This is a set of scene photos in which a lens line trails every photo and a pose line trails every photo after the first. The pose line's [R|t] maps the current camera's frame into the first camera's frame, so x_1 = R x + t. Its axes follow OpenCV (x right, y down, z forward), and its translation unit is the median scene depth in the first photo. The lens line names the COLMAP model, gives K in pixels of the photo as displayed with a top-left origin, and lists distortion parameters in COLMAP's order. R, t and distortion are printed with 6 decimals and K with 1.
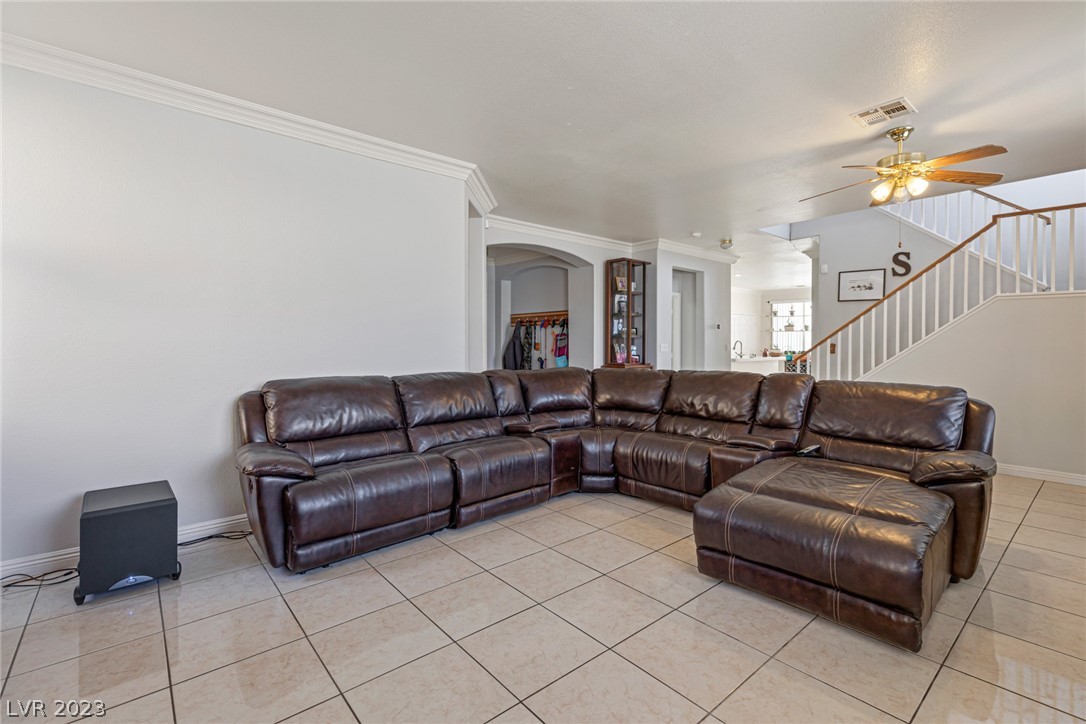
lens RADIAL K [[494.9, 0, 556.8], [0, 494.9, 340.4], [0, 0, 1]] dist [-0.000778, -0.000627]
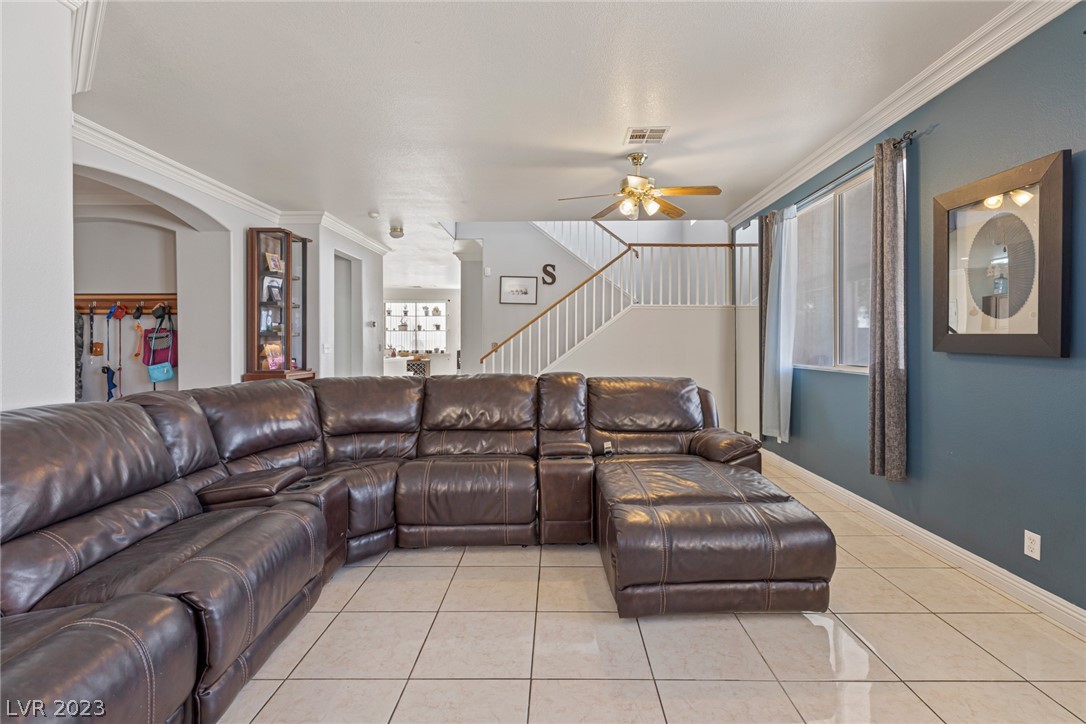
lens RADIAL K [[494.9, 0, 556.8], [0, 494.9, 340.4], [0, 0, 1]] dist [-0.000778, -0.000627]
pose [[0.659799, 0.001491, 0.751441, -0.149992], [-0.001368, 0.999999, -0.000783, 0.001797], [-0.751441, -0.000511, 0.659800, 0.197365]]
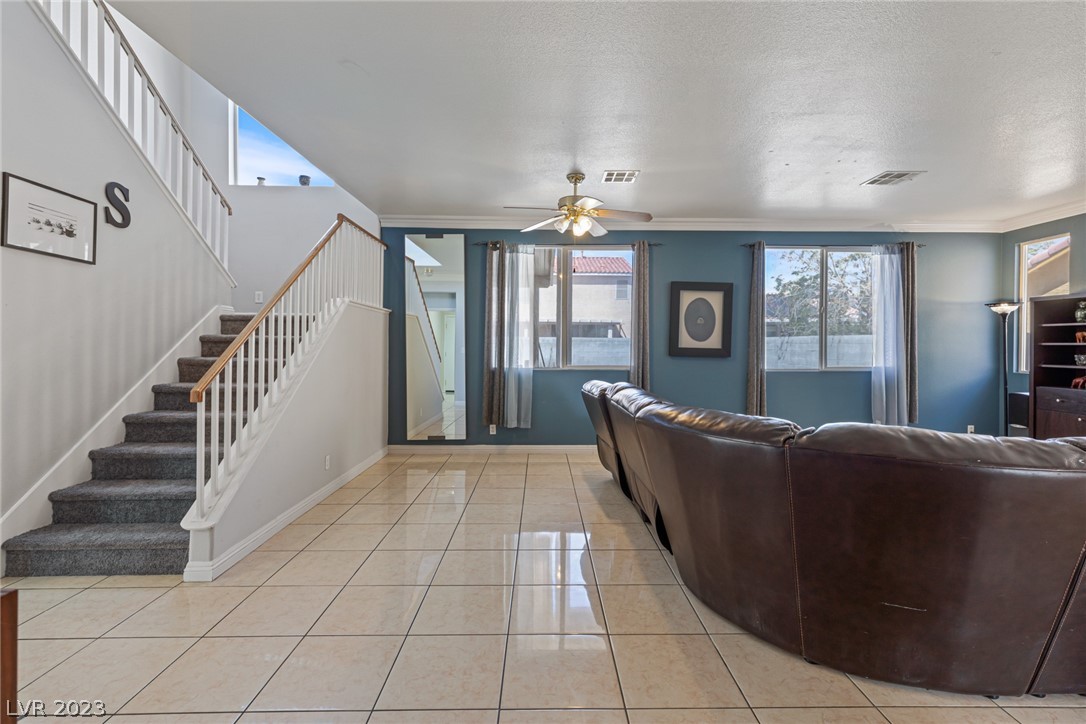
lens RADIAL K [[485.3, 0, 548.5], [0, 485.3, 349.3], [0, 0, 1]] dist [0.004295, 0.000199]
pose [[-0.765523, -0.012026, 0.643296, -0.017377], [-0.011731, 0.999920, 0.004733, -0.002372], [-0.643302, -0.003924, -0.765603, 0.999667]]
